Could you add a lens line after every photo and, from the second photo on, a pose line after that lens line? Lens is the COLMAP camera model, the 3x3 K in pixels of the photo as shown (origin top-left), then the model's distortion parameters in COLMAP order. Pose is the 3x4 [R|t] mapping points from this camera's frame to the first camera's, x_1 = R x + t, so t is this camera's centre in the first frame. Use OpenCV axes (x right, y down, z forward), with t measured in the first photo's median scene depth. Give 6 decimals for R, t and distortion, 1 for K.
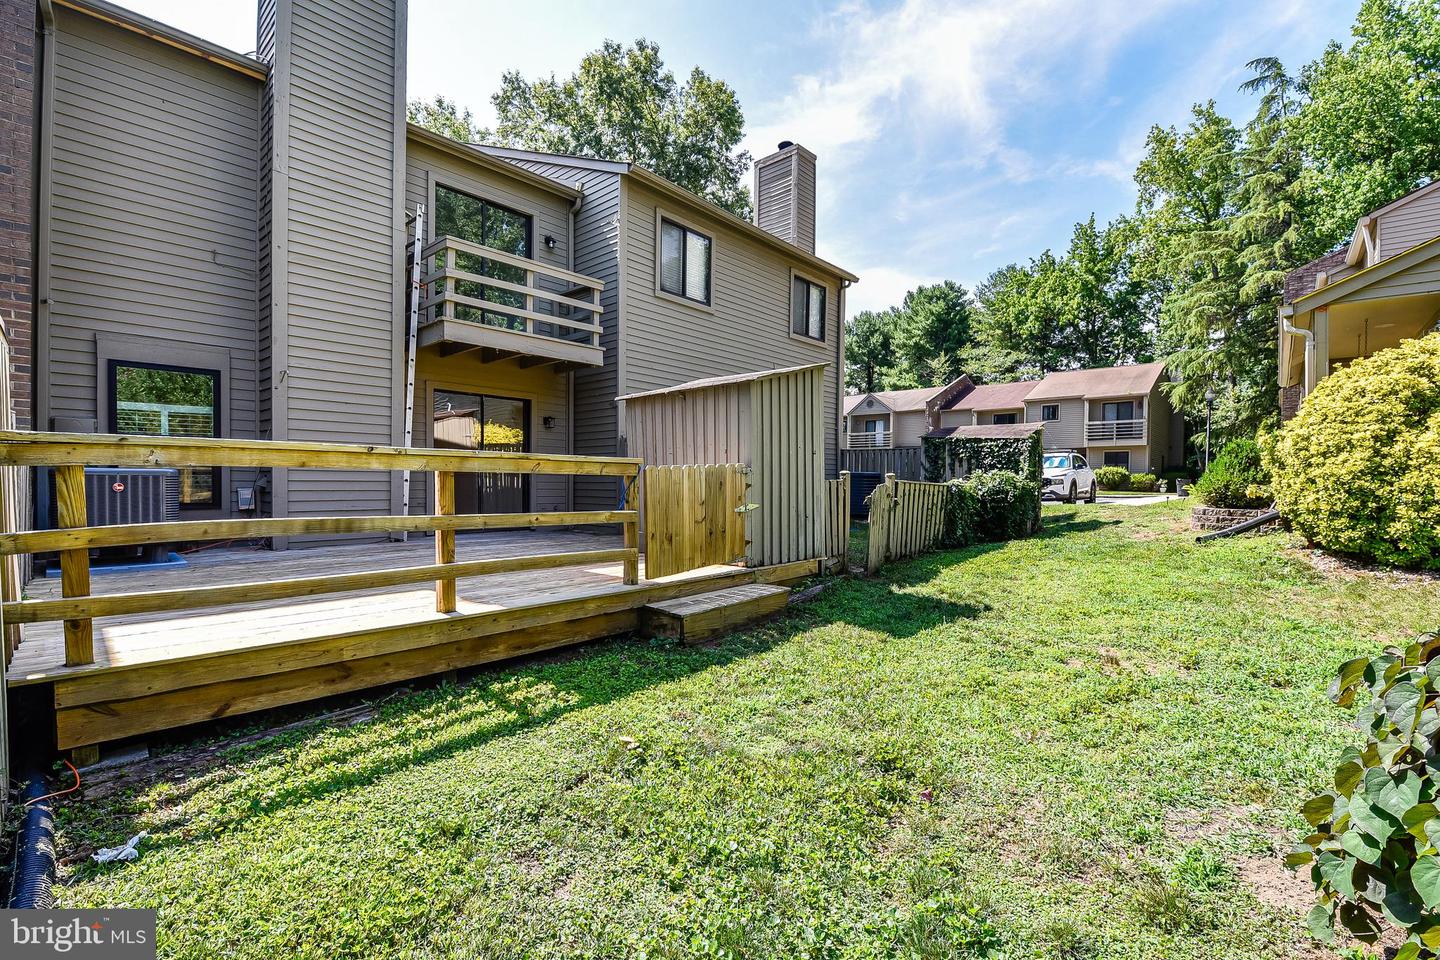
lens RADIAL K [[625.9, 0, 720.0], [0, 625.9, 480.0], [0, 0, 1]] dist [-0.000928, -0.010451]
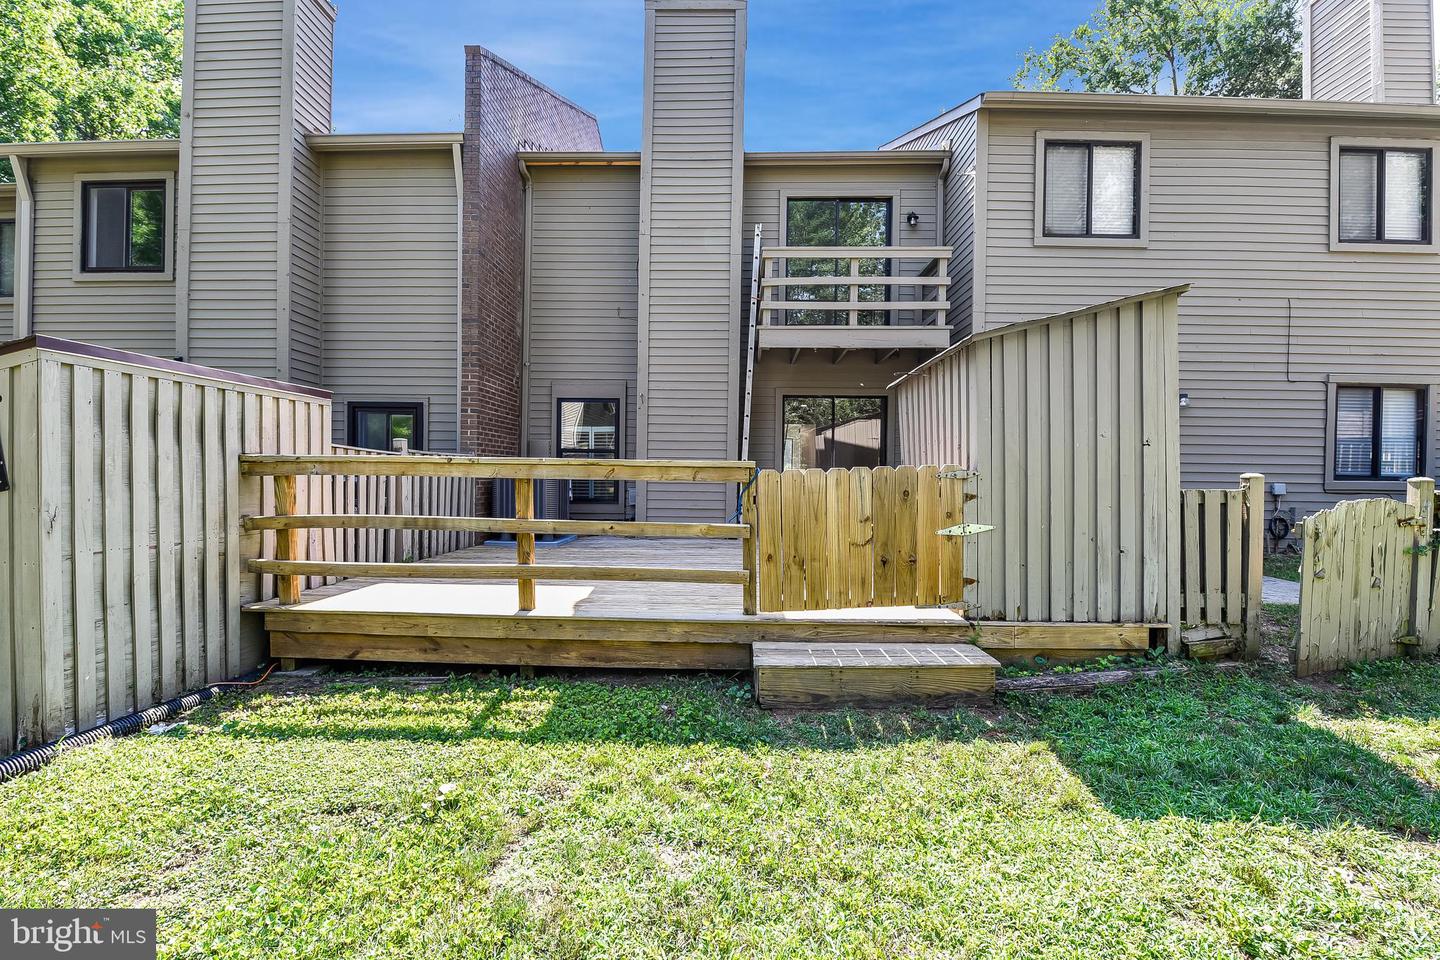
lens RADIAL K [[618.6, 0, 721.6], [0, 618.6, 473.0], [0, 0, 1]] dist [-0.001063, -0.009088]
pose [[0.650456, -0.003367, -0.759536, 0.438155], [-0.005350, 0.999945, -0.009014, -0.011080], [0.759525, 0.009926, 0.650402, 0.424093]]
